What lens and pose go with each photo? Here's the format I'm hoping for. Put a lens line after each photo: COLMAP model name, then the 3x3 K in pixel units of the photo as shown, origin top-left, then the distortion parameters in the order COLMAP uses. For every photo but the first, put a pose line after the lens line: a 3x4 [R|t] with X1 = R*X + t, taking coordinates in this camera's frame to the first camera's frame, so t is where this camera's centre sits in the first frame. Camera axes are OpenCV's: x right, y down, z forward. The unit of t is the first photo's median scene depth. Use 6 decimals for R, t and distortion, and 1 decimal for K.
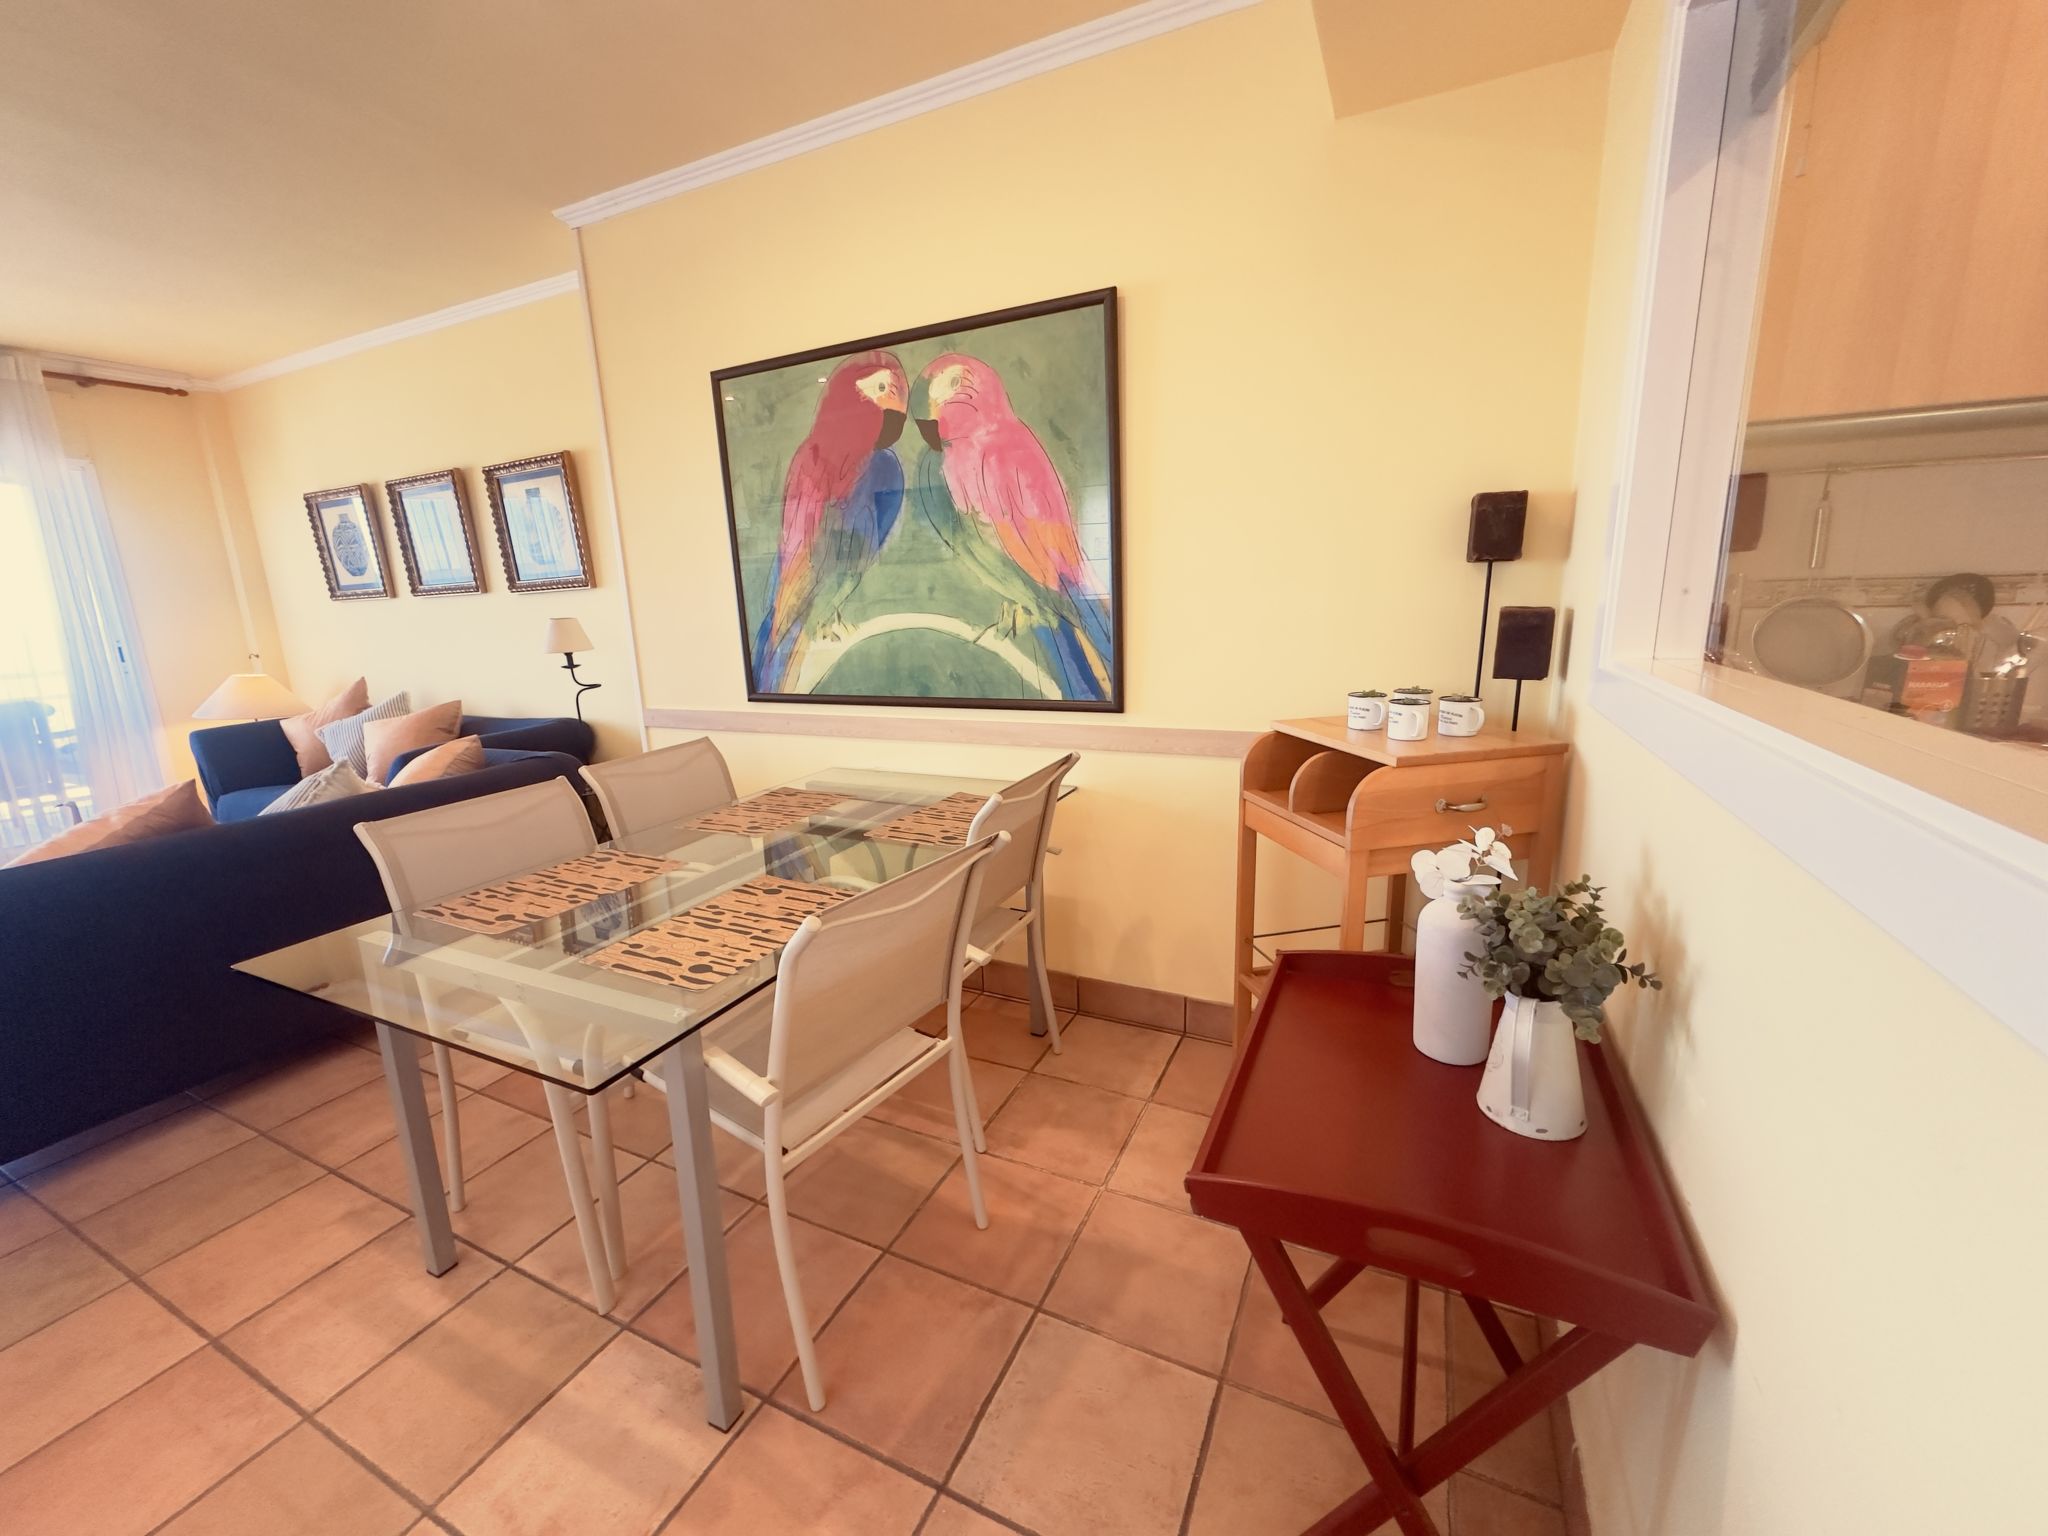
lens RADIAL K [[815.3, 0, 1027.5], [0, 815.3, 752.3], [0, 0, 1]] dist [-0.006407, 0.001244]
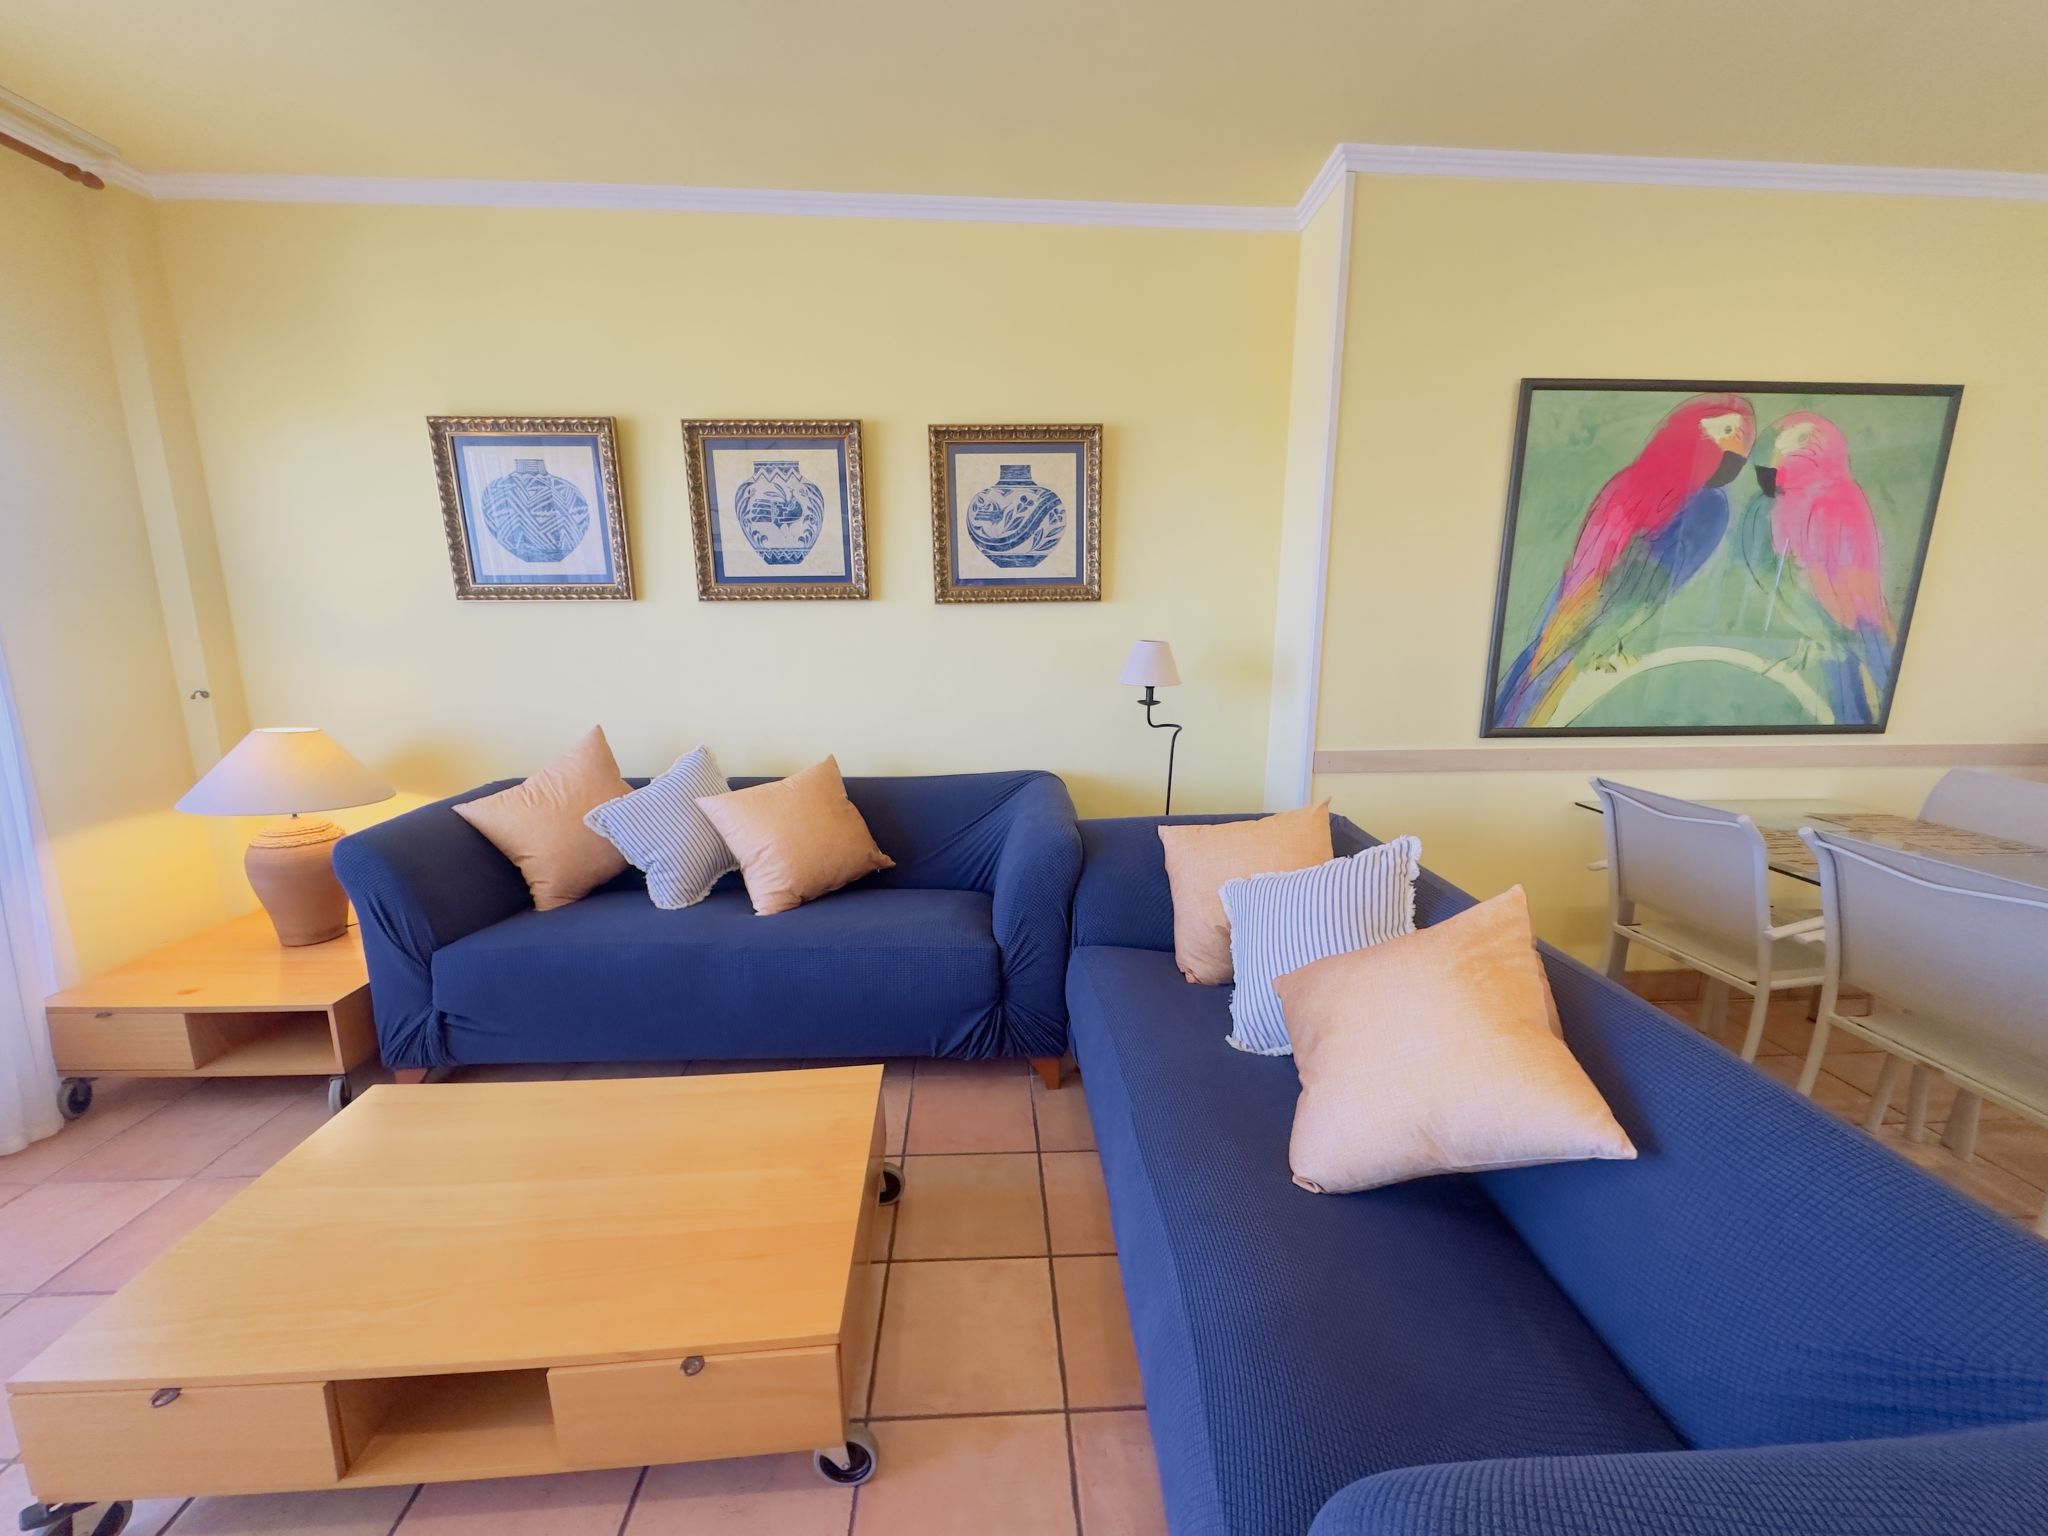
lens RADIAL K [[815.3, 0, 1026.5], [0, 815.3, 768.5], [0, 0, 1]] dist [-0.006407, 0.001244]
pose [[0.875243, -0.047754, 0.481320, -1.423335], [0.062308, 0.997955, -0.014290, -0.053593], [-0.479653, 0.042498, 0.876428, 0.514915]]
